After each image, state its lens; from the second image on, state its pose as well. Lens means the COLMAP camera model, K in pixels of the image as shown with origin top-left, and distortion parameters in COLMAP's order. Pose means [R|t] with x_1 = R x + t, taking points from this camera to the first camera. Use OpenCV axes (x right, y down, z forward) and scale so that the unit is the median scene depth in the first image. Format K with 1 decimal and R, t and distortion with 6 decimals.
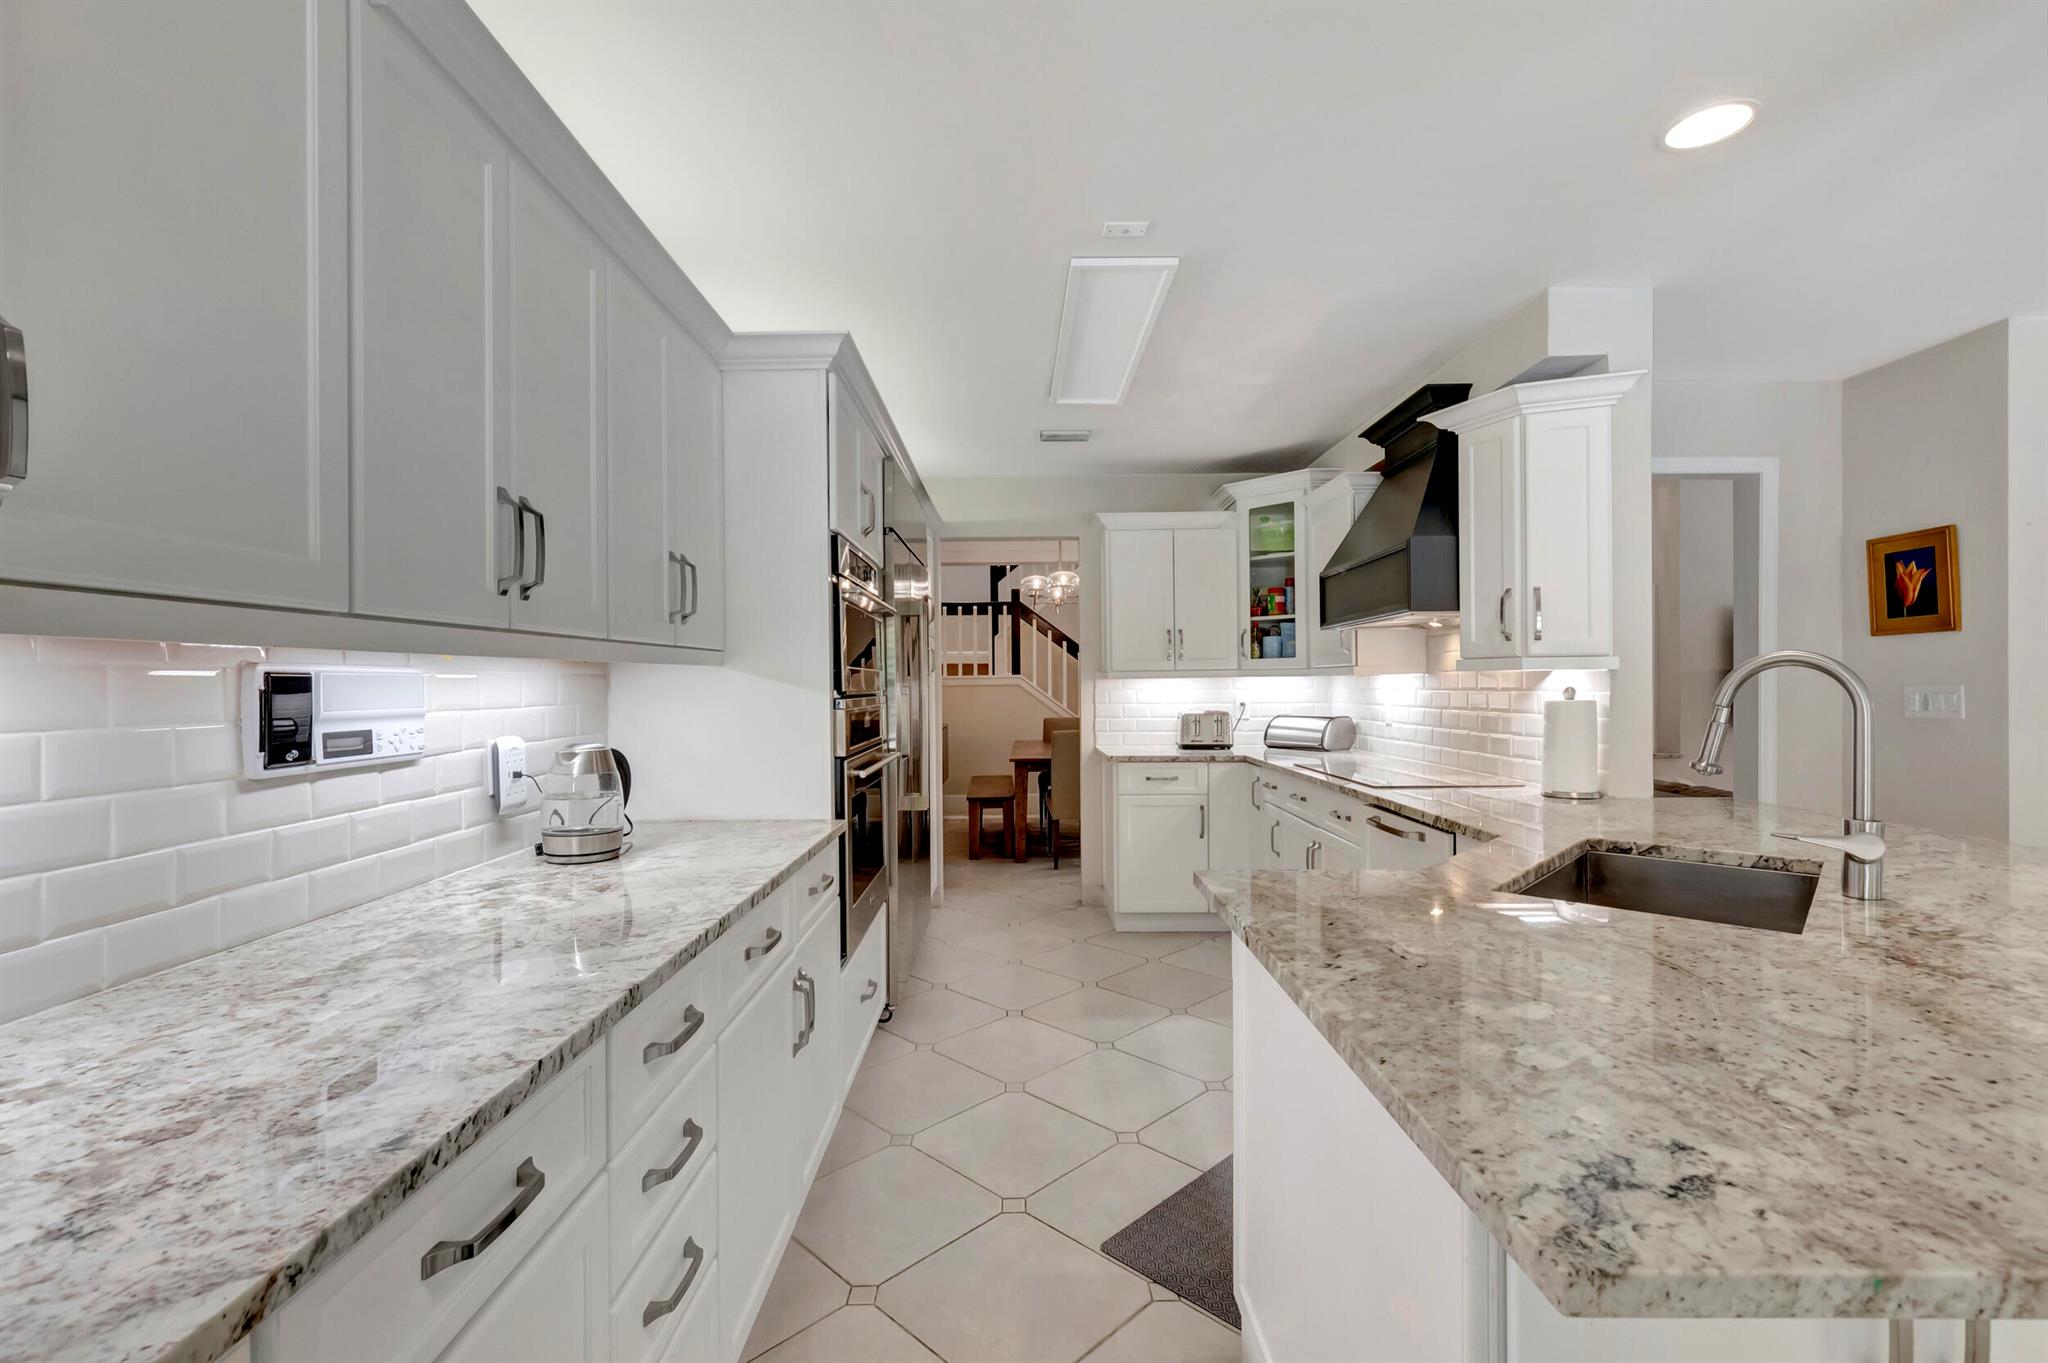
lens RADIAL K [[901.8, 0, 1024.0], [0, 901.8, 681.5], [0, 0, 1]] dist [-0.000354, 0.000099]
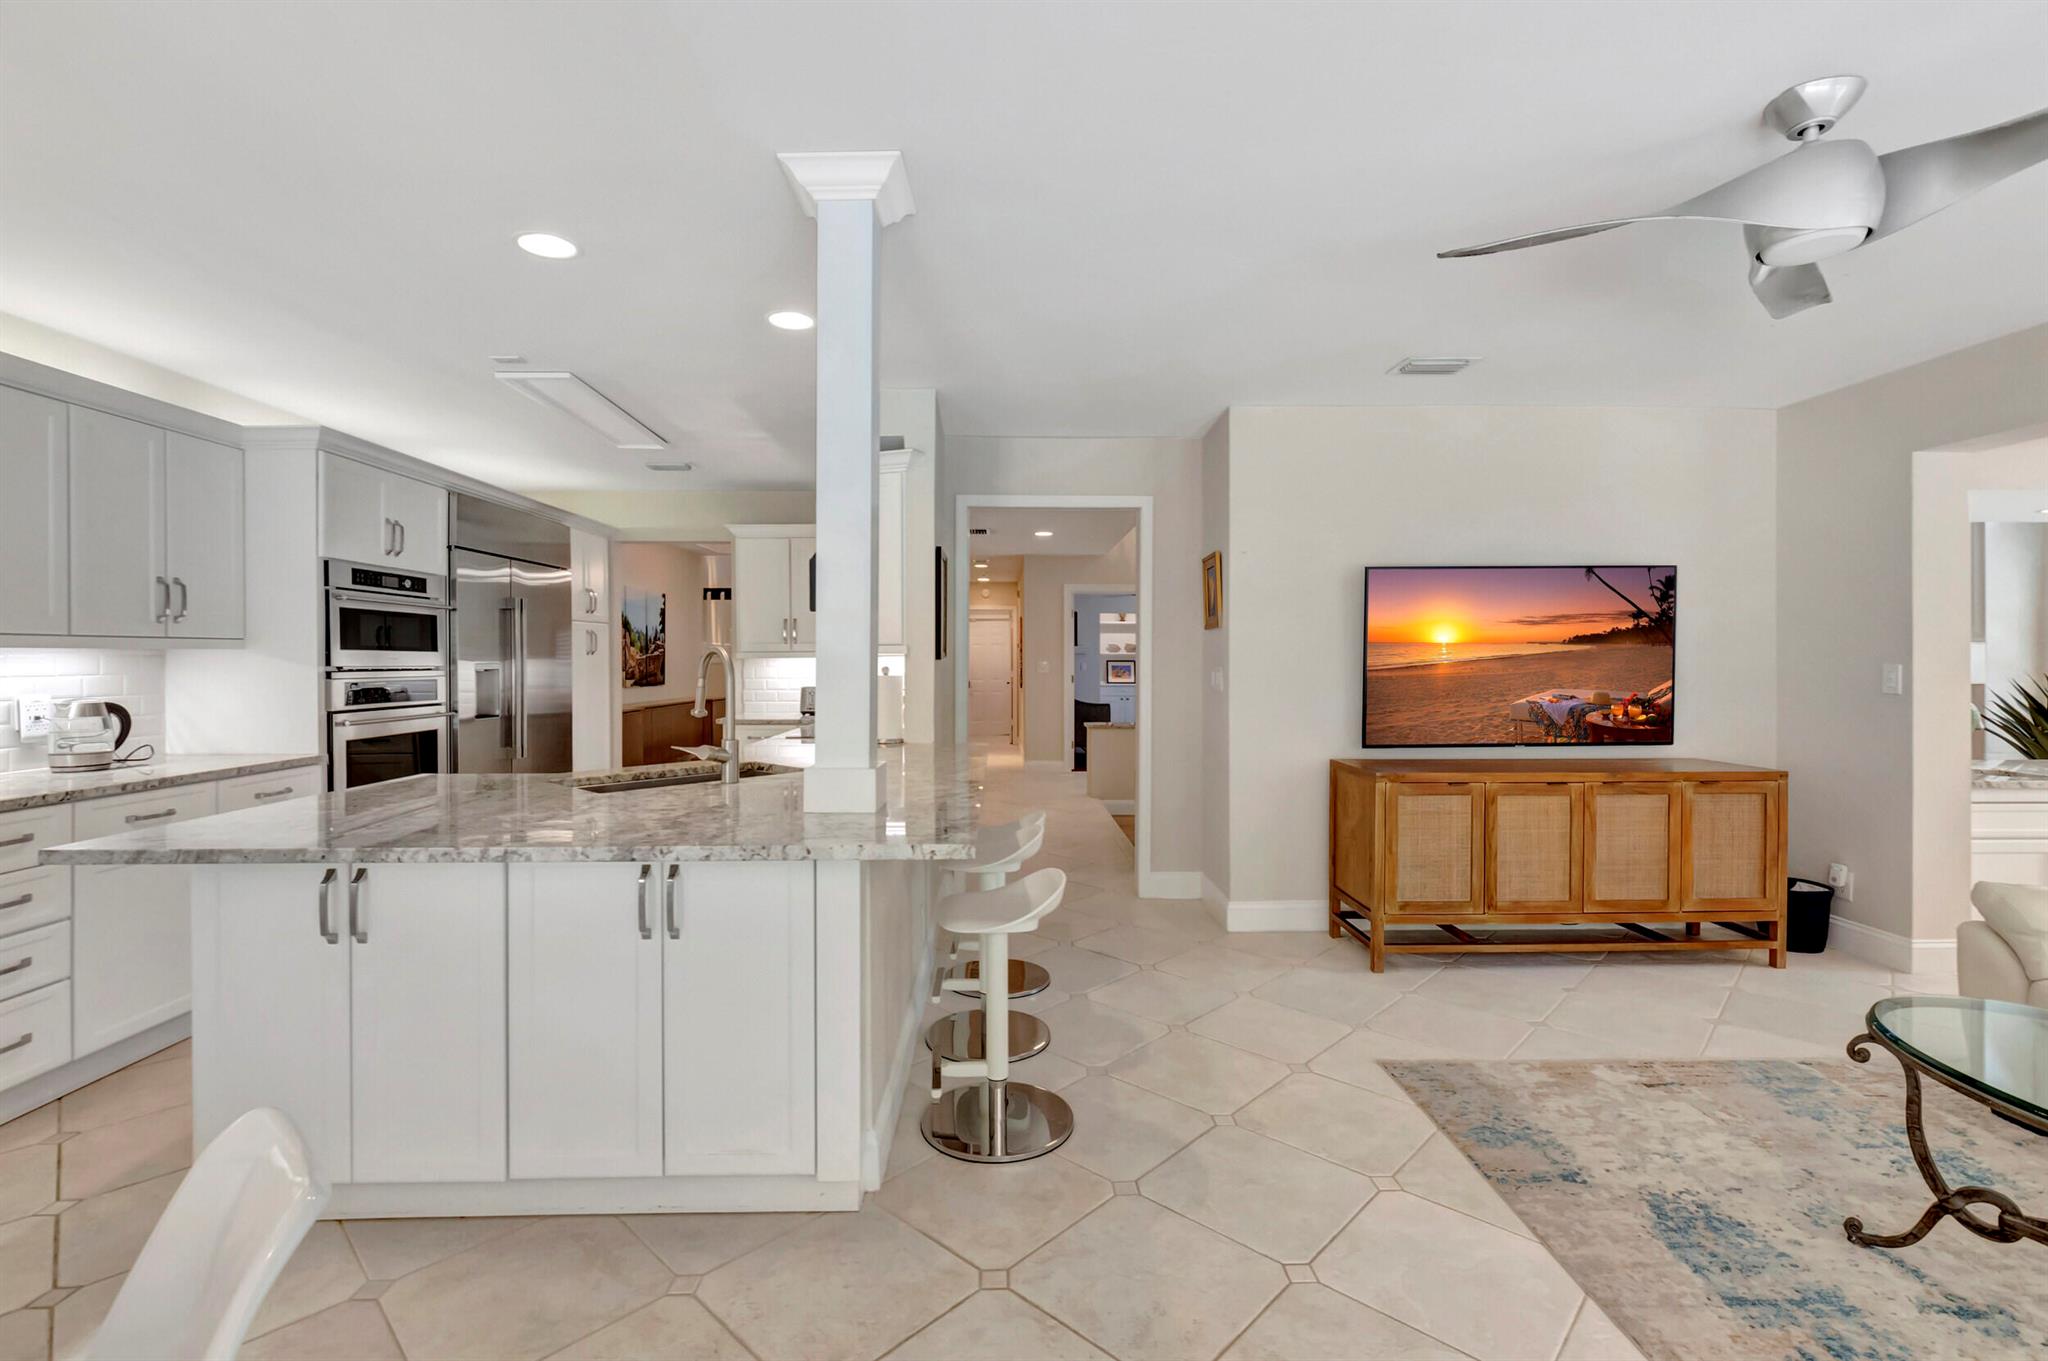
lens RADIAL K [[908.8, 0, 1017.7], [0, 908.8, 670.7], [0, 0, 1]] dist [0.000967, 0.000662]
pose [[0.999831, 0.003385, 0.018062, 0.886227], [-0.003644, 0.999890, 0.014360, -0.009052], [-0.018011, -0.014424, 0.999734, -0.504155]]
